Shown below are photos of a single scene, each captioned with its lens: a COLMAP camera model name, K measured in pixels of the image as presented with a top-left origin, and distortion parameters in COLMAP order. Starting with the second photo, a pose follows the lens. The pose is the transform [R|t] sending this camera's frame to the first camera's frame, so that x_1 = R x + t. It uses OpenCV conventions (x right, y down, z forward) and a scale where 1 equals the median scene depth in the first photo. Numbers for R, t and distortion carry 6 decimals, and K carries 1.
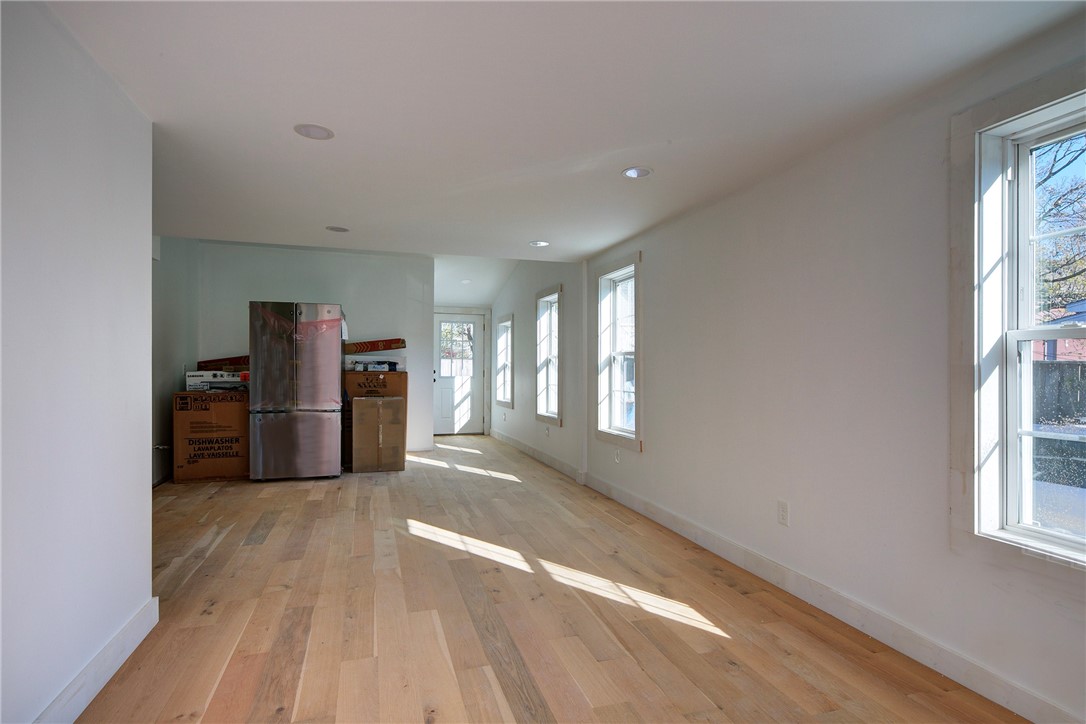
lens RADIAL K [[553.7, 0, 539.5], [0, 553.7, 375.6], [0, 0, 1]] dist [0.002676, -0.000098]
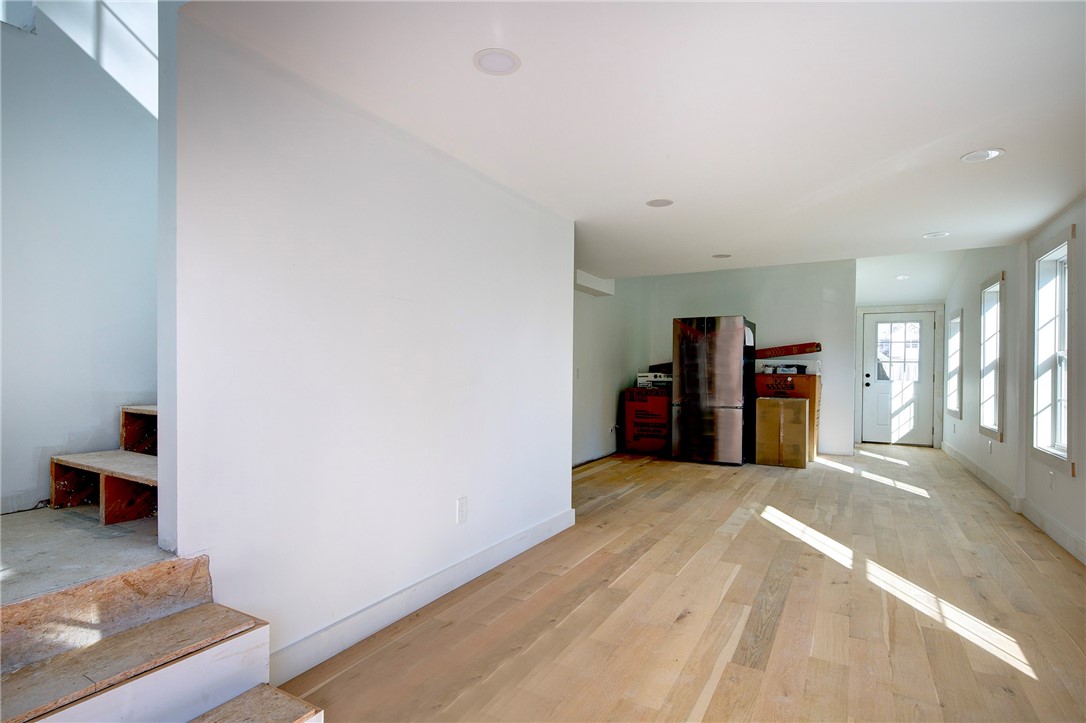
lens RADIAL K [[538.7, 0, 541.5], [0, 538.7, 374.1], [0, 0, 1]] dist [0.001384, 0.000233]
pose [[0.679256, 0.007958, -0.733858, 0.182241], [-0.014935, 0.999884, -0.002981, 0.003125], [0.733750, 0.012985, 0.679296, -0.070008]]
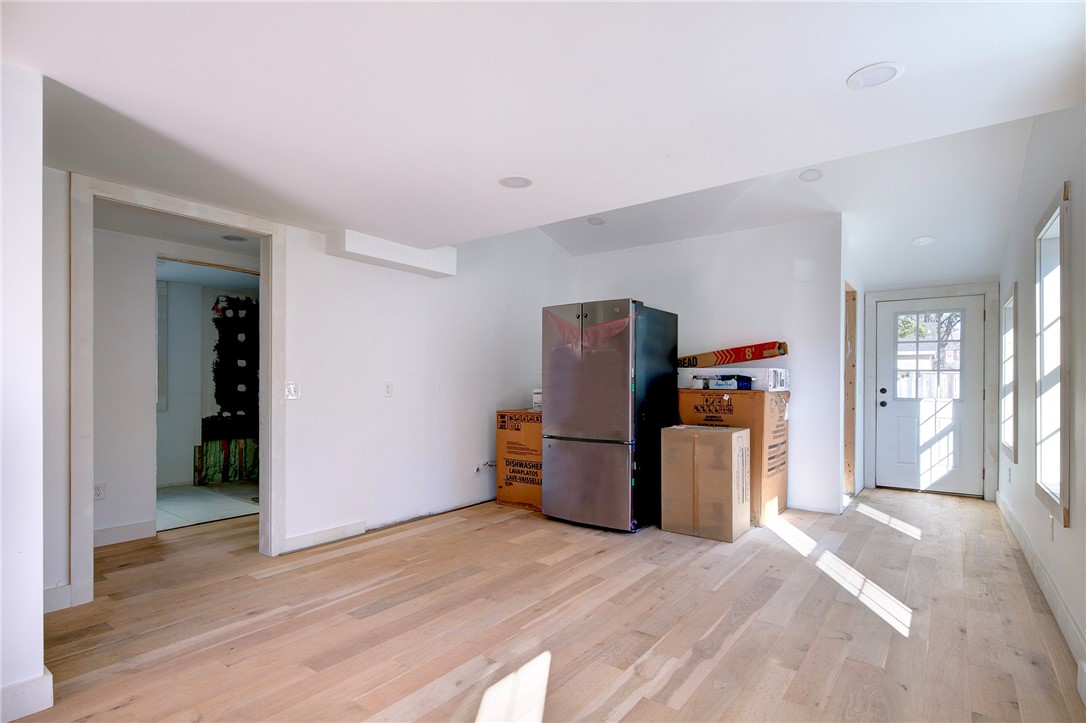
lens RADIAL K [[538.5, 0, 540.4], [0, 538.5, 383.7], [0, 0, 1]] dist [0.002727, -0.000158]
pose [[0.586480, -0.001609, -0.809962, 0.150341], [-0.011724, 0.999876, -0.010475, -0.006394], [0.809879, 0.015639, 0.586389, 0.494022]]
